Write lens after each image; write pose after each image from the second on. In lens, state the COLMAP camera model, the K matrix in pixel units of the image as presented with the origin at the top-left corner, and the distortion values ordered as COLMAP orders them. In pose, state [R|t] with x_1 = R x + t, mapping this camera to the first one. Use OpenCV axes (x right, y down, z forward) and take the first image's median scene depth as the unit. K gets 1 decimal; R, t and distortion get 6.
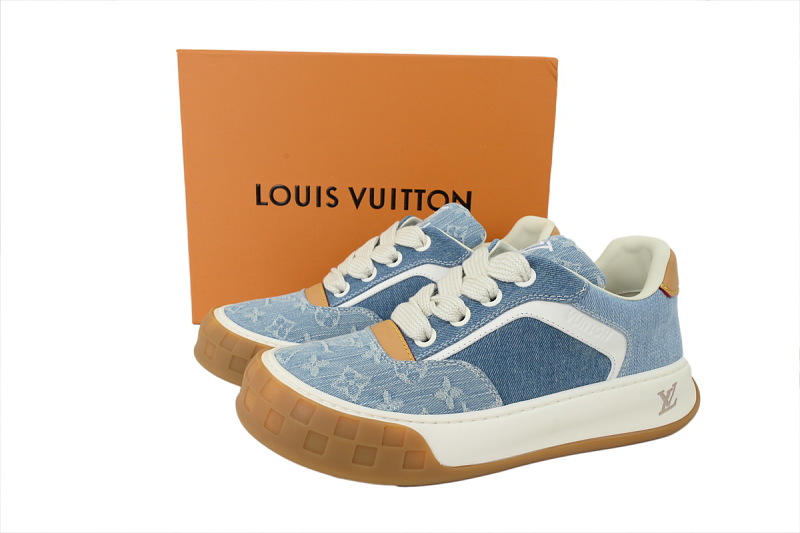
lens RADIAL K [[616.0, 0, 395.9], [0, 616.0, 266.2], [0, 0, 1]] dist [0.006296, -0.001849]
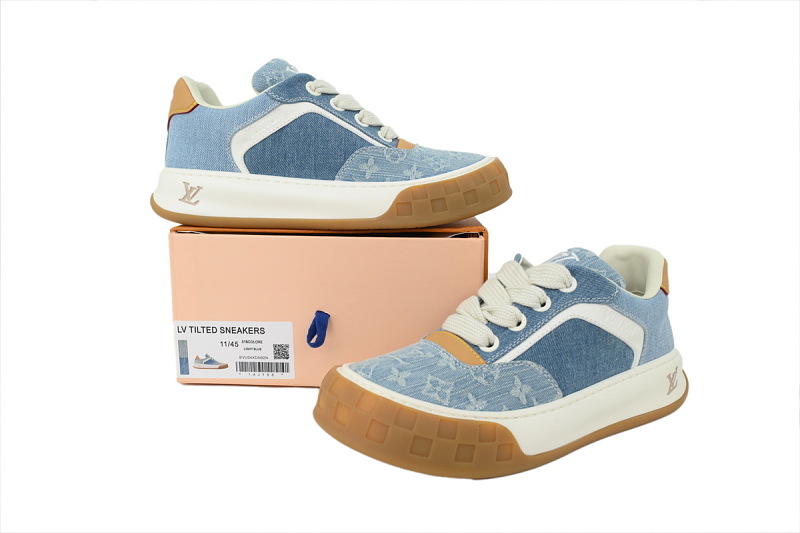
lens RADIAL K [[616.0, 0, 394.6], [0, 616.0, 266.9], [0, 0, 1]] dist [0.006296, -0.001849]
pose [[0.971783, -0.048179, 0.230903, -0.374472], [0.058354, 0.997594, -0.037437, 0.010474], [-0.228544, 0.049855, 0.972256, -0.046648]]
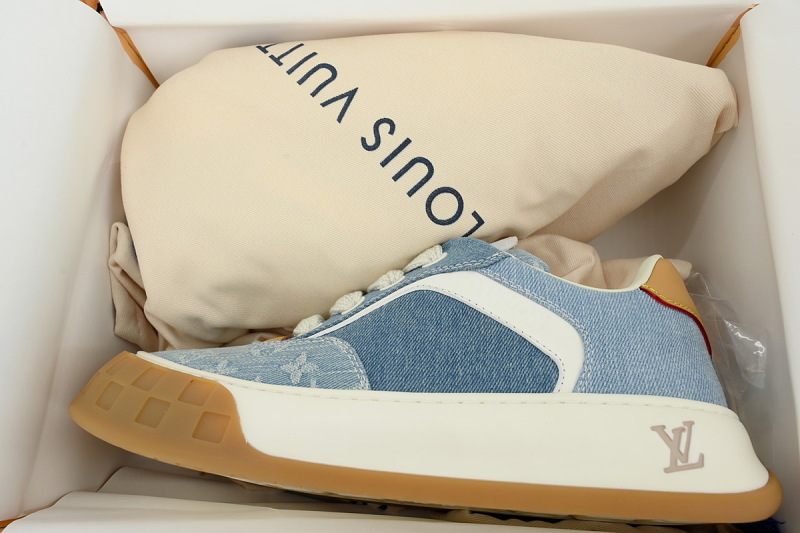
lens RADIAL K [[556.4, 0, 397.2], [0, 556.4, 269.4], [0, 0, 1]] dist [0.017950, 0.001631]
pose [[0.931577, -0.077875, -0.355105, 0.430281], [-0.154205, 0.799915, -0.579962, 0.469124], [0.329219, 0.595038, 0.733174, 0.464464]]
